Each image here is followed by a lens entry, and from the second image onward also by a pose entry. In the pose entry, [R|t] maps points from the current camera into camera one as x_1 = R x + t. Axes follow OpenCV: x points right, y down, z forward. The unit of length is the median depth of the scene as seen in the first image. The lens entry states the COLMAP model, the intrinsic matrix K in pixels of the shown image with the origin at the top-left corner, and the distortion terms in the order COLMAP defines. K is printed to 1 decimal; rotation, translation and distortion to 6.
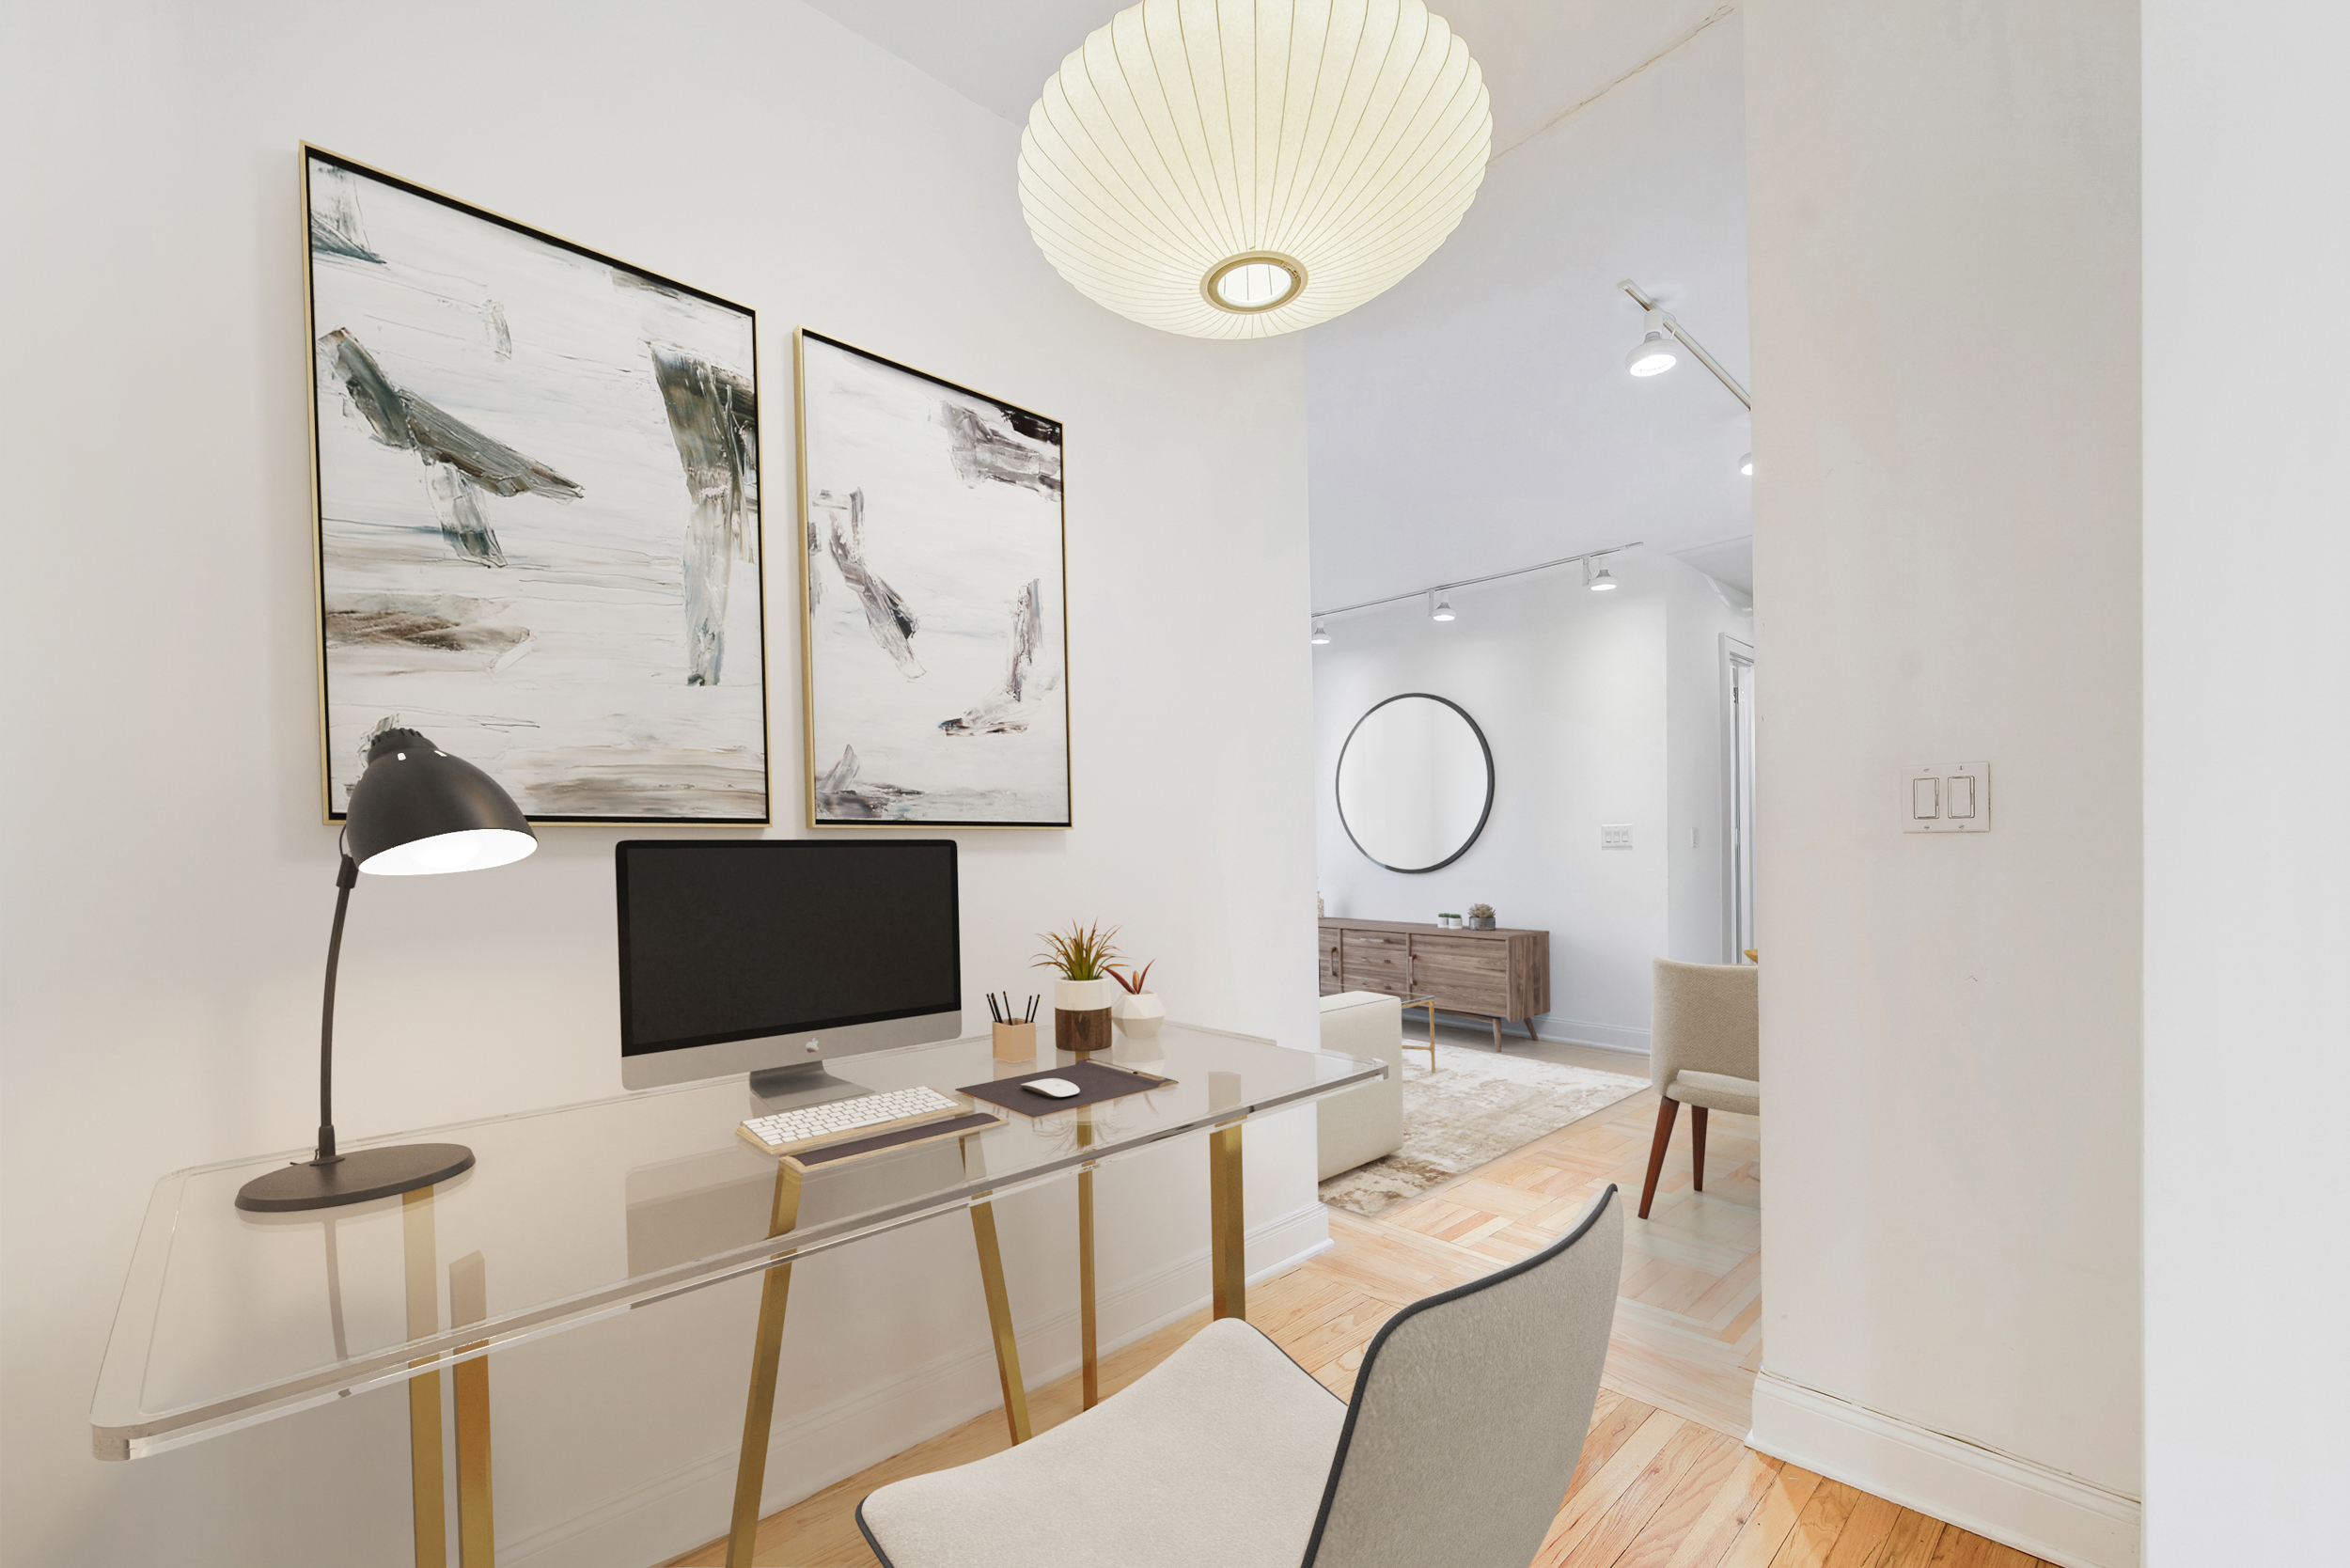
lens RADIAL K [[938.4, 0, 1186.7], [0, 938.4, 838.6], [0, 0, 1]] dist [-0.000719, -0.000026]
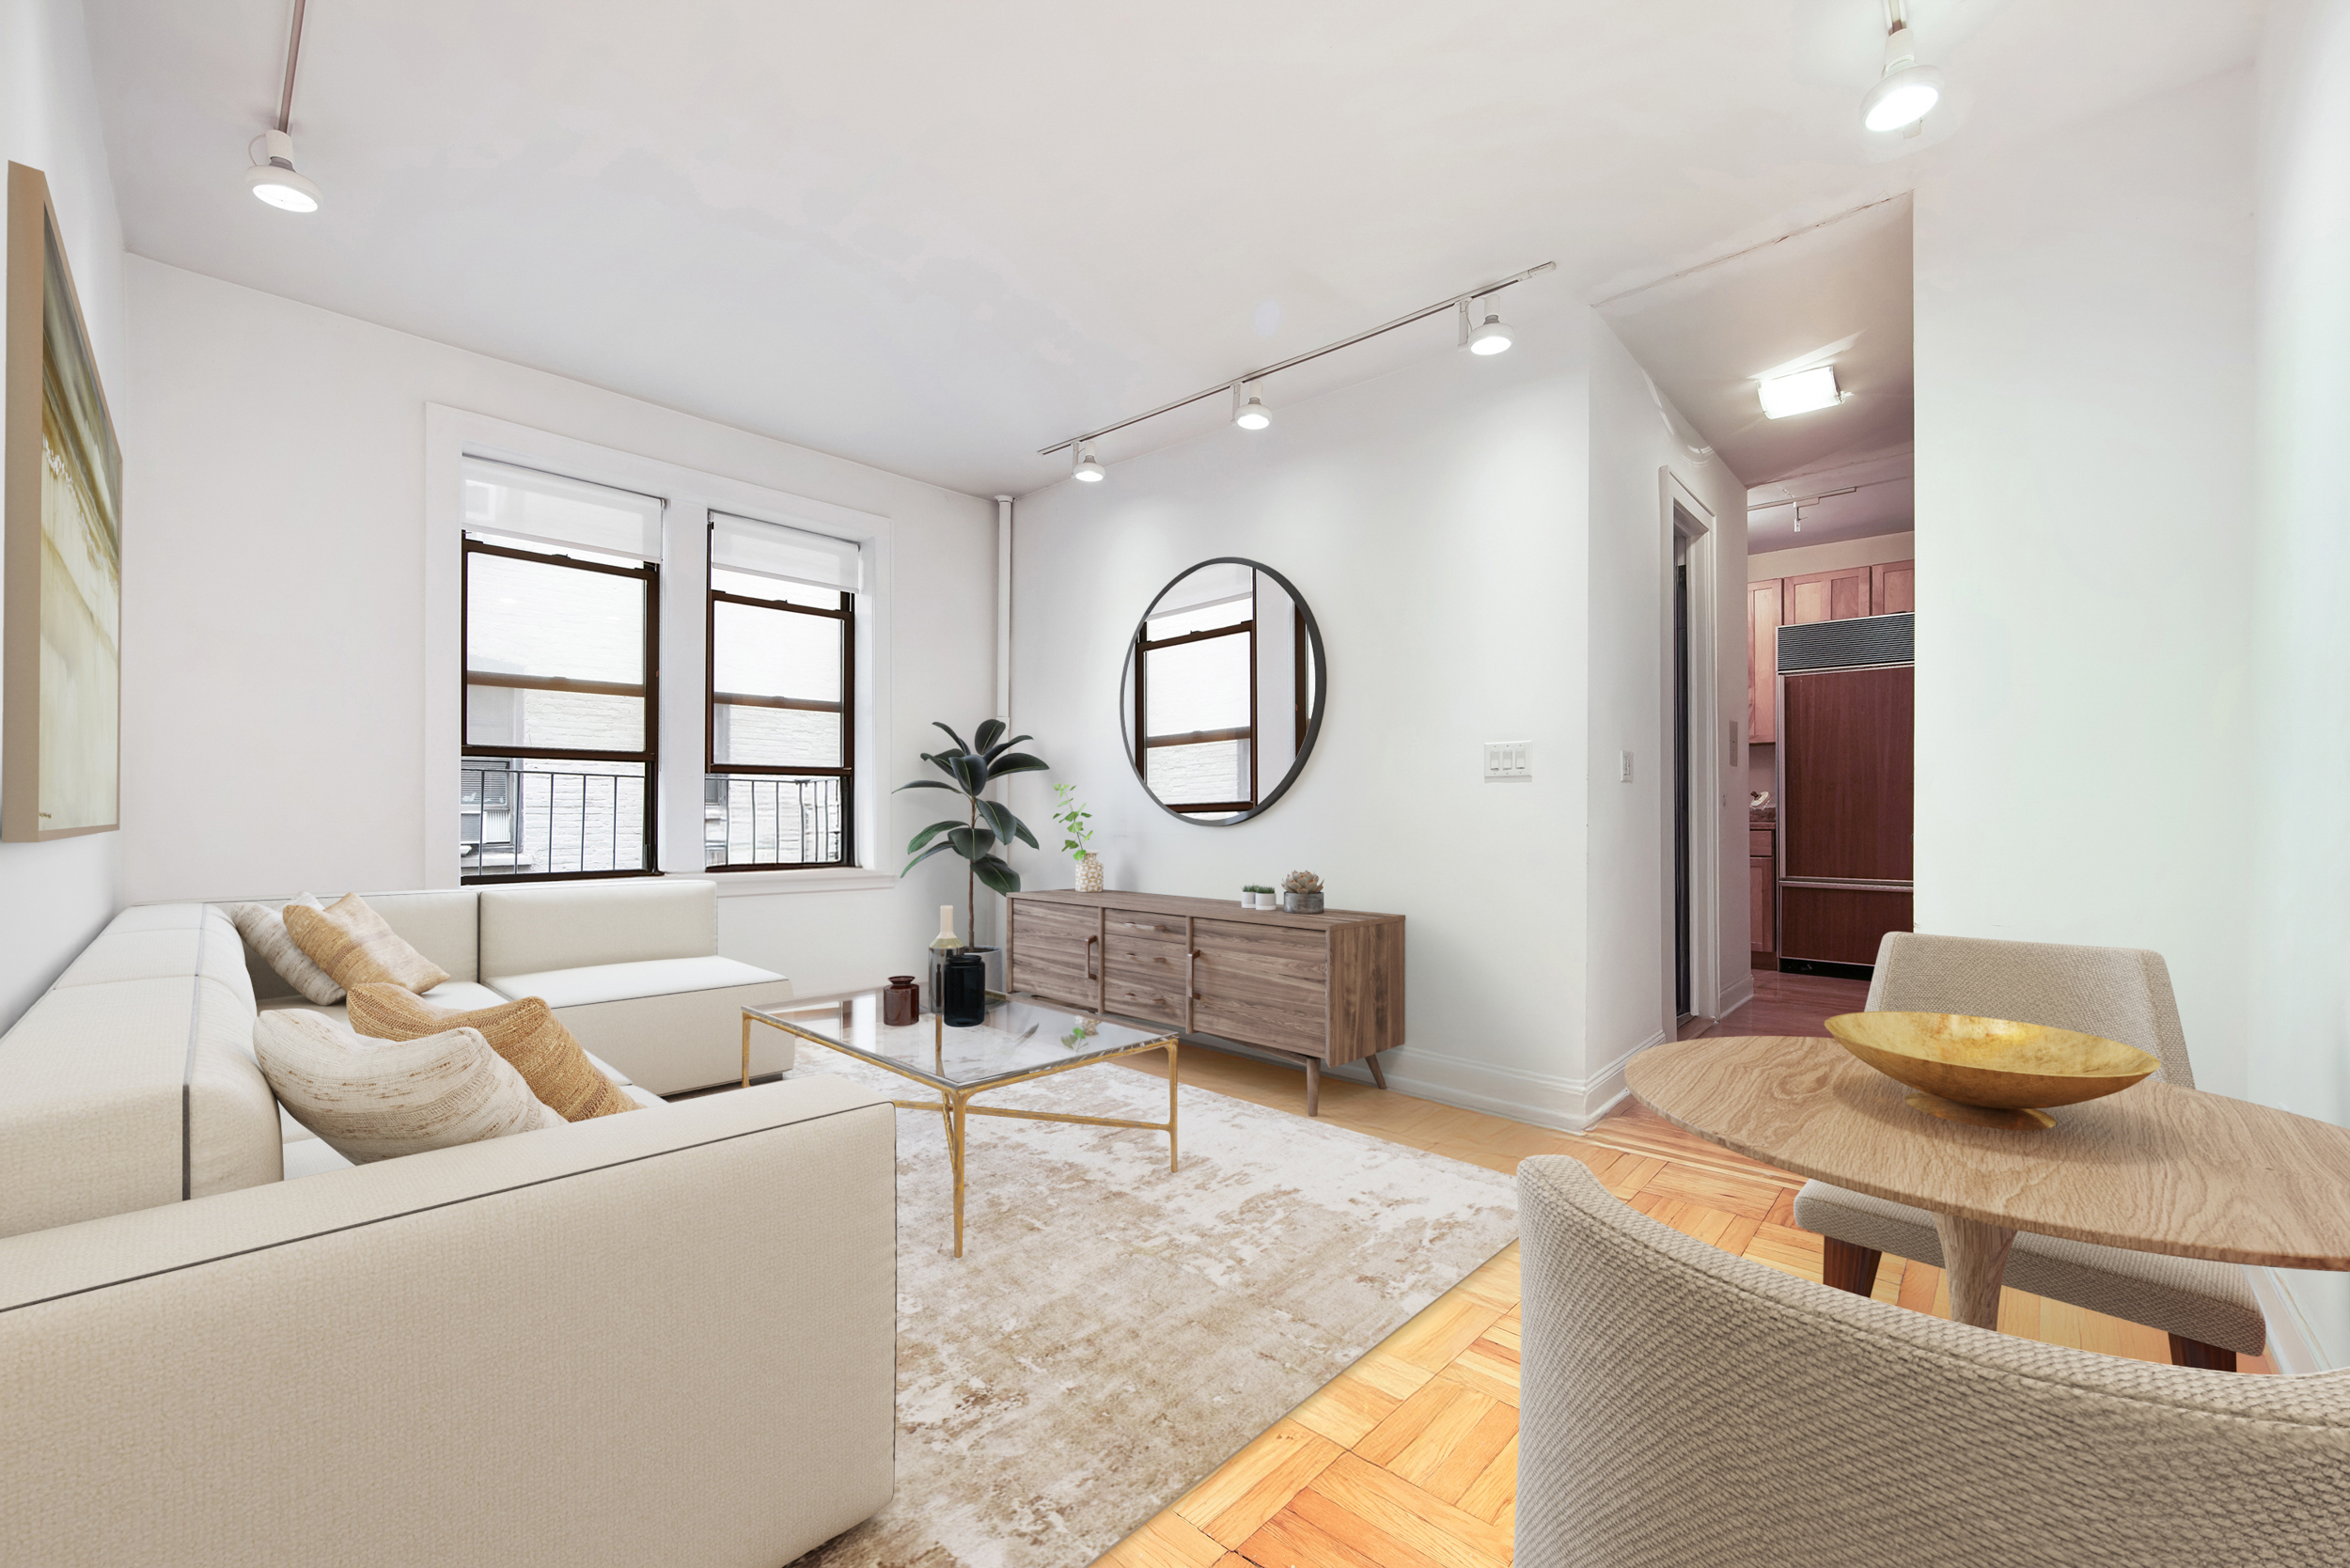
lens RADIAL K [[941.5, 0, 1174.5], [0, 941.5, 803.9], [0, 0, 1]] dist [0.000651, 0.000031]
pose [[0.998168, 0.016937, 0.058080, 0.193133], [-0.016432, 0.999823, -0.009158, 0.031812], [-0.058225, 0.008187, 0.998270, 0.376030]]
